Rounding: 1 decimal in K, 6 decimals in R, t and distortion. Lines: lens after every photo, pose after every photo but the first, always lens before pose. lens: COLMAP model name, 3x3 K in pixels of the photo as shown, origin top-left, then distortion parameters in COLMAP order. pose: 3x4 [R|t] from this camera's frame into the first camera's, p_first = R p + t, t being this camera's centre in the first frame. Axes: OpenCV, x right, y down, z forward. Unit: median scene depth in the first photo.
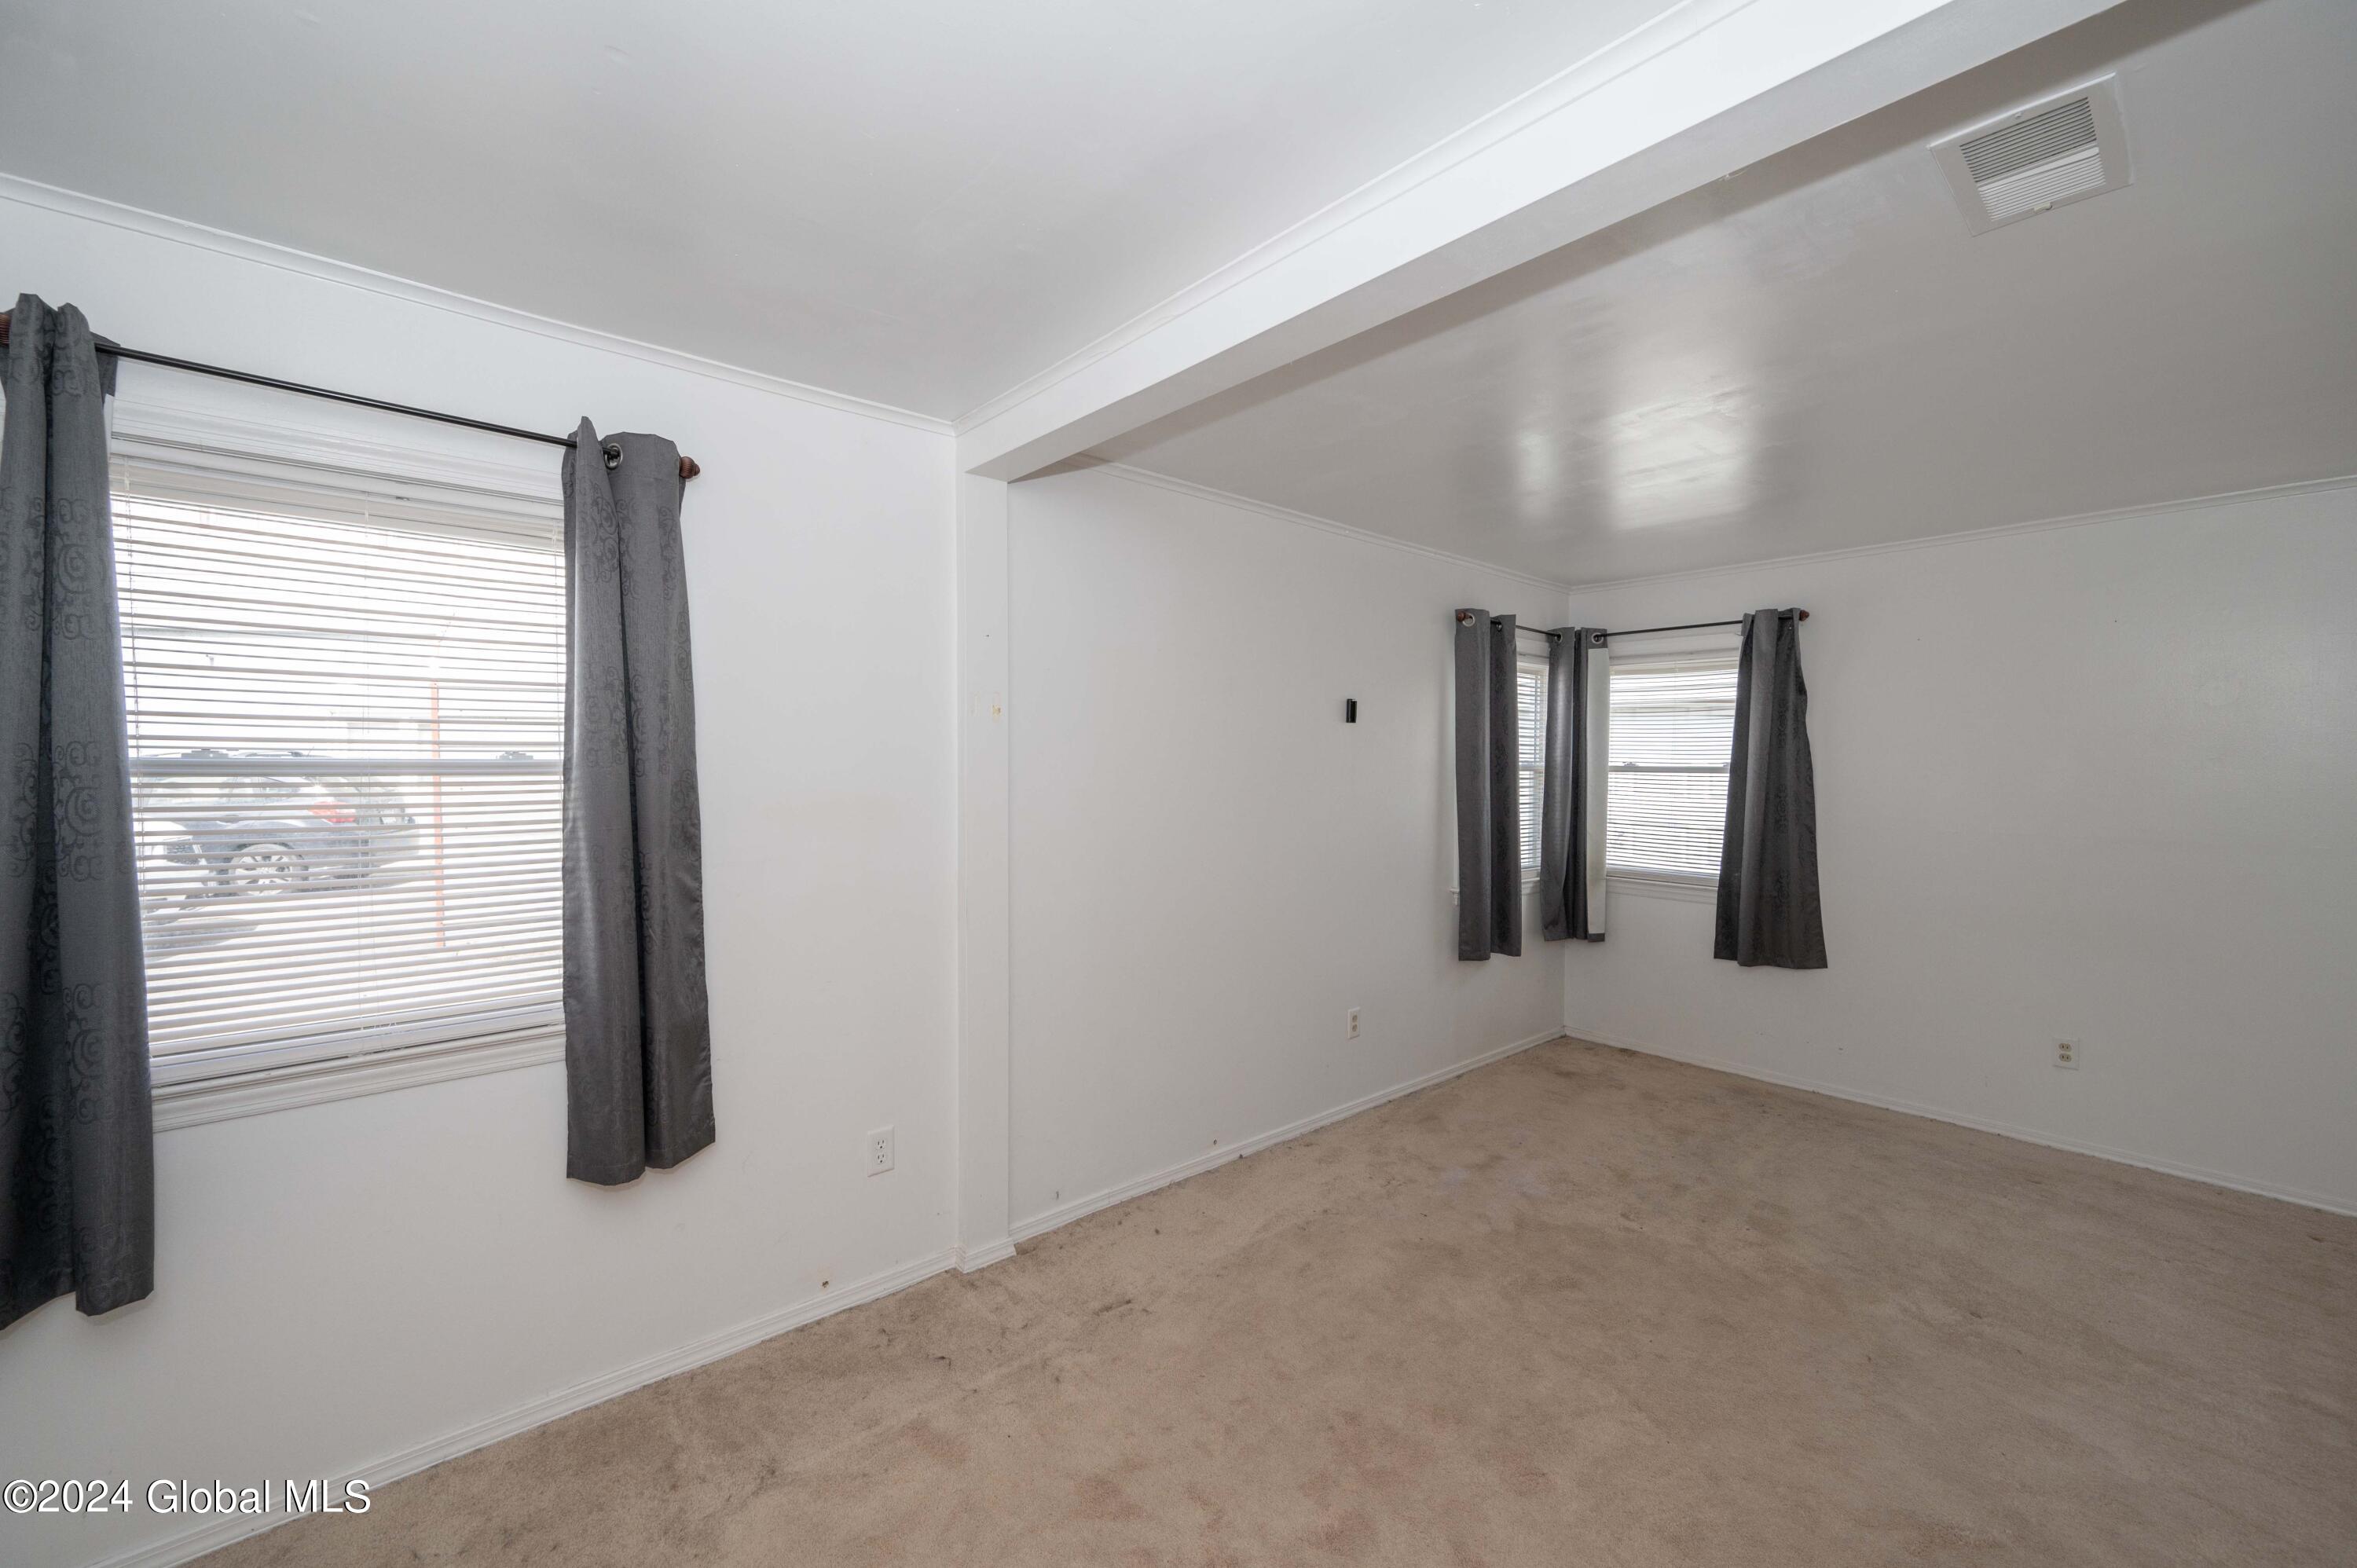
lens RADIAL K [[945.1, 0, 1177.7], [0, 945.1, 775.1], [0, 0, 1]] dist [0.001909, 0.000061]
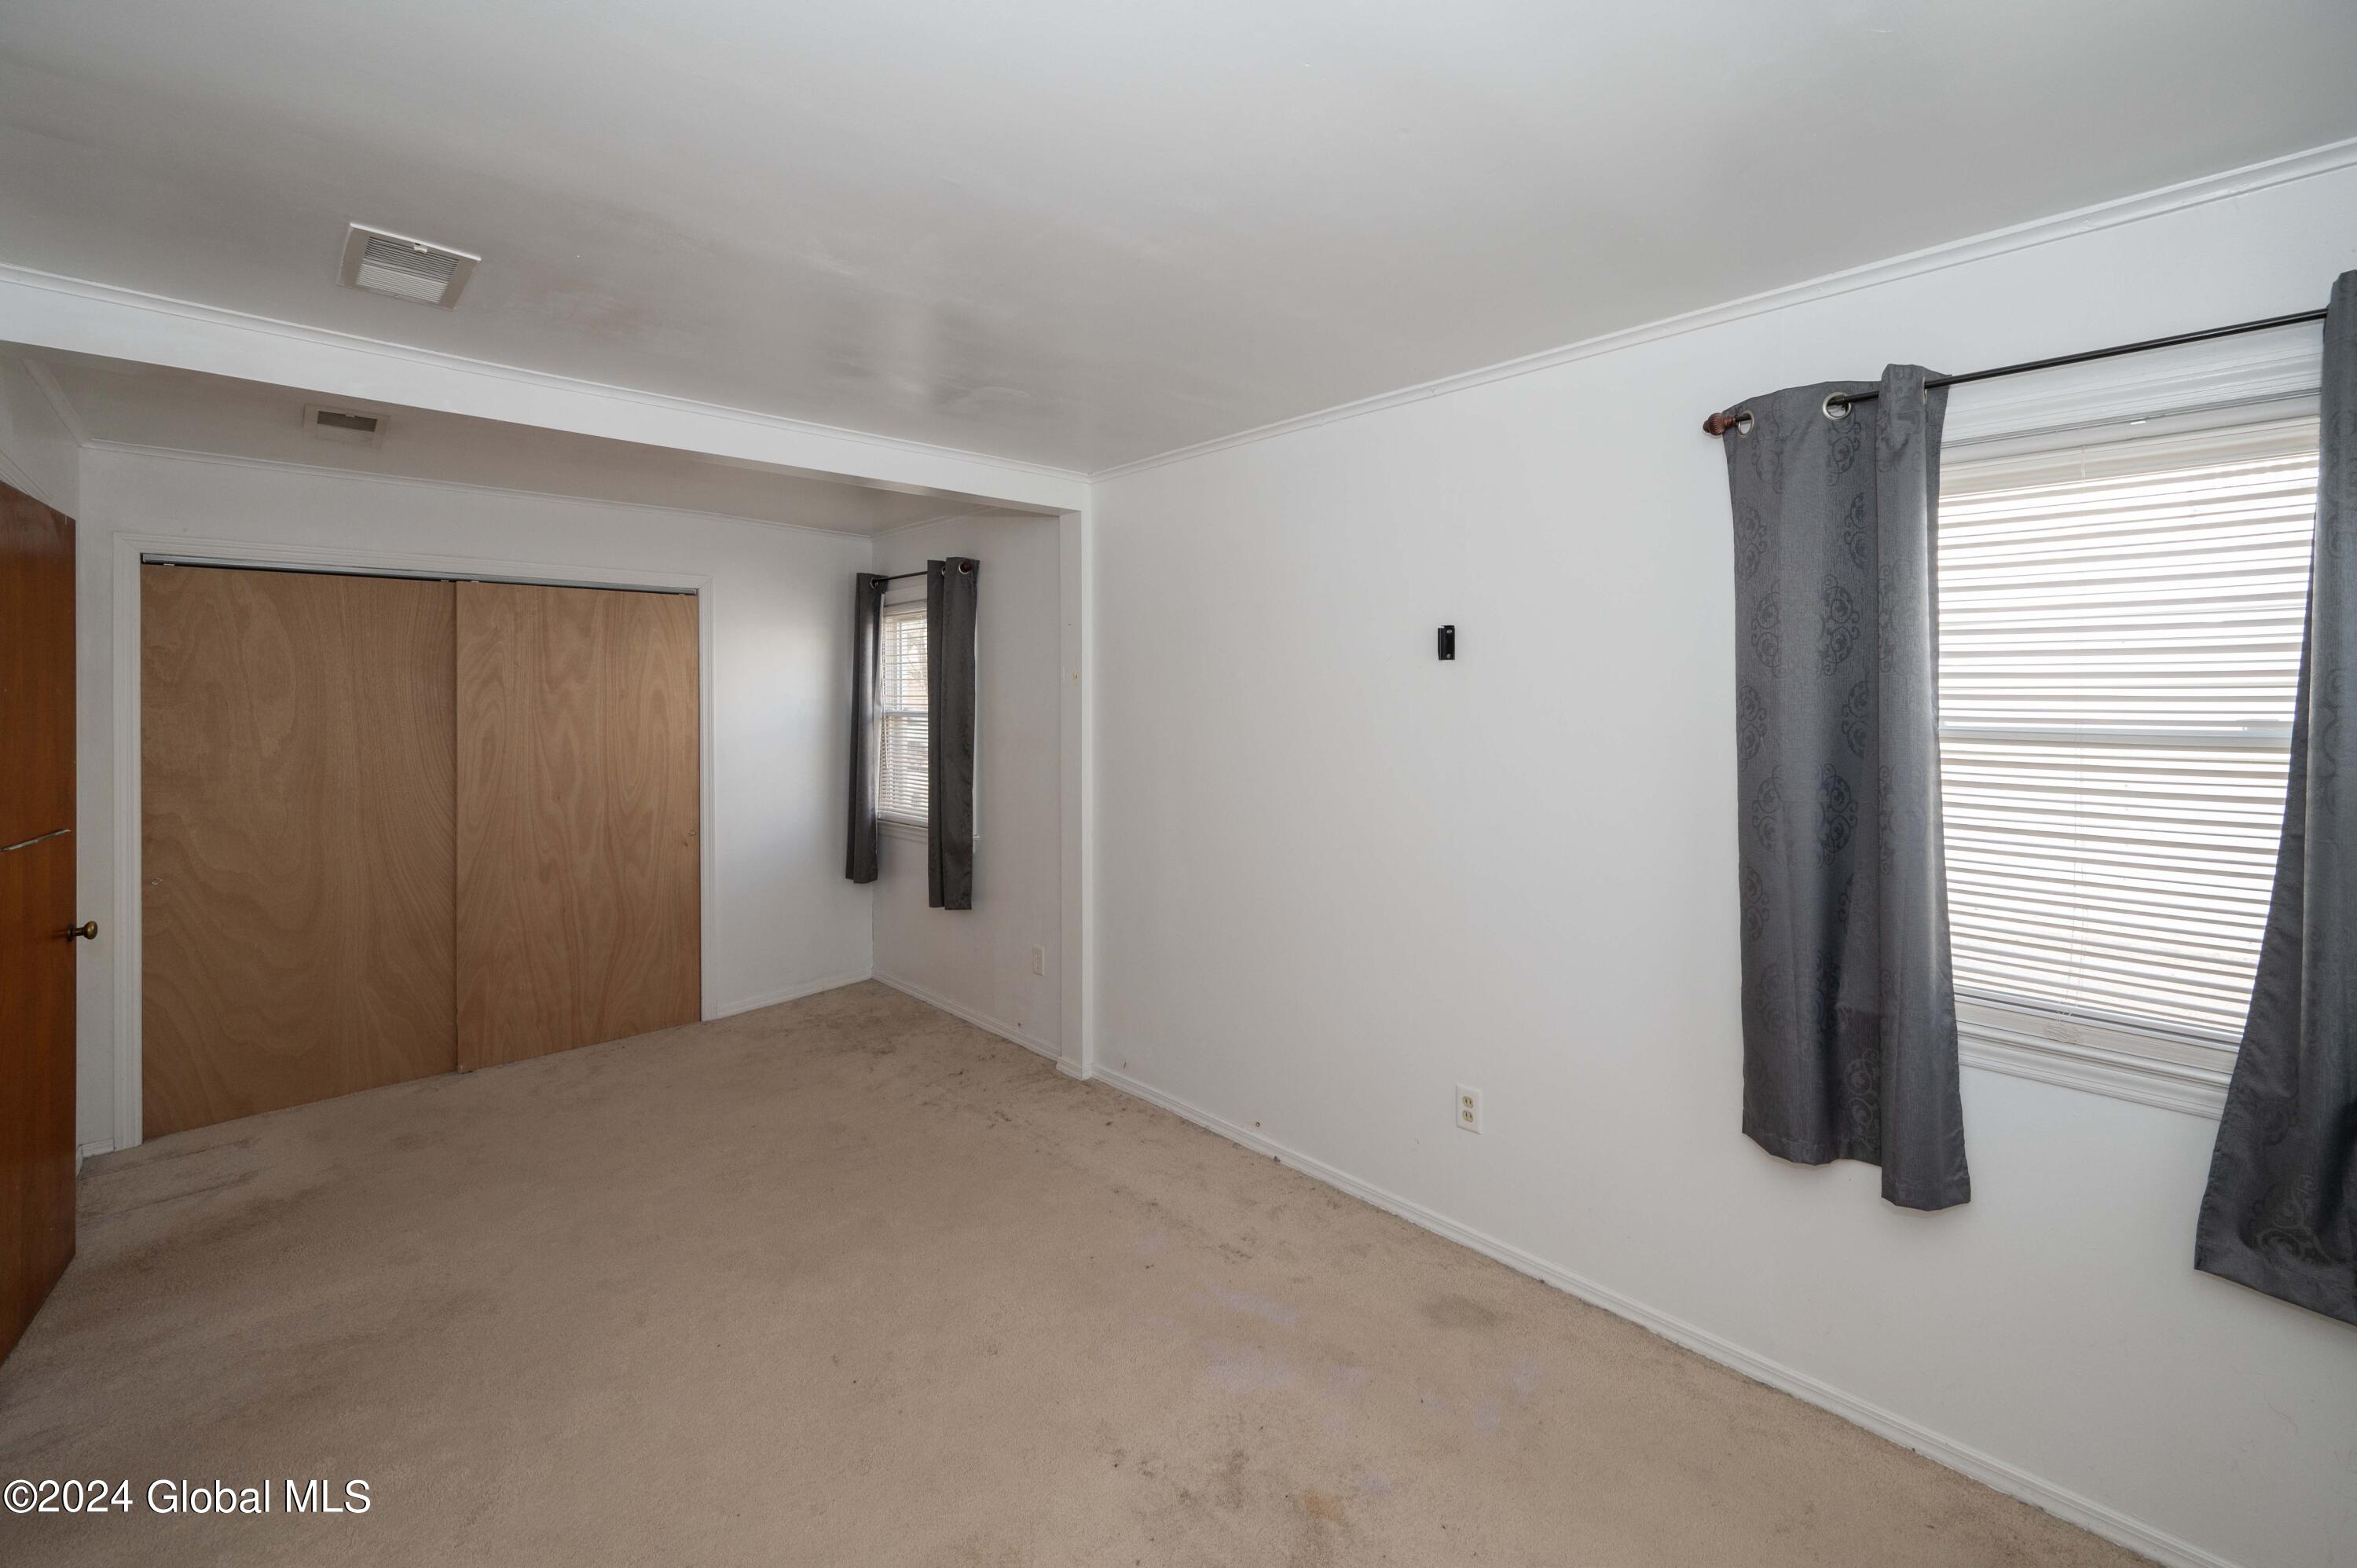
lens RADIAL K [[945.1, 0, 1164.7], [0, 945.1, 717.0], [0, 0, 1]] dist [0.001909, 0.000061]
pose [[0.048051, -0.002689, -0.998841, 0.862299], [-0.029776, 0.999548, -0.004123, -0.004663], [0.998401, 0.029939, 0.047949, 0.762798]]
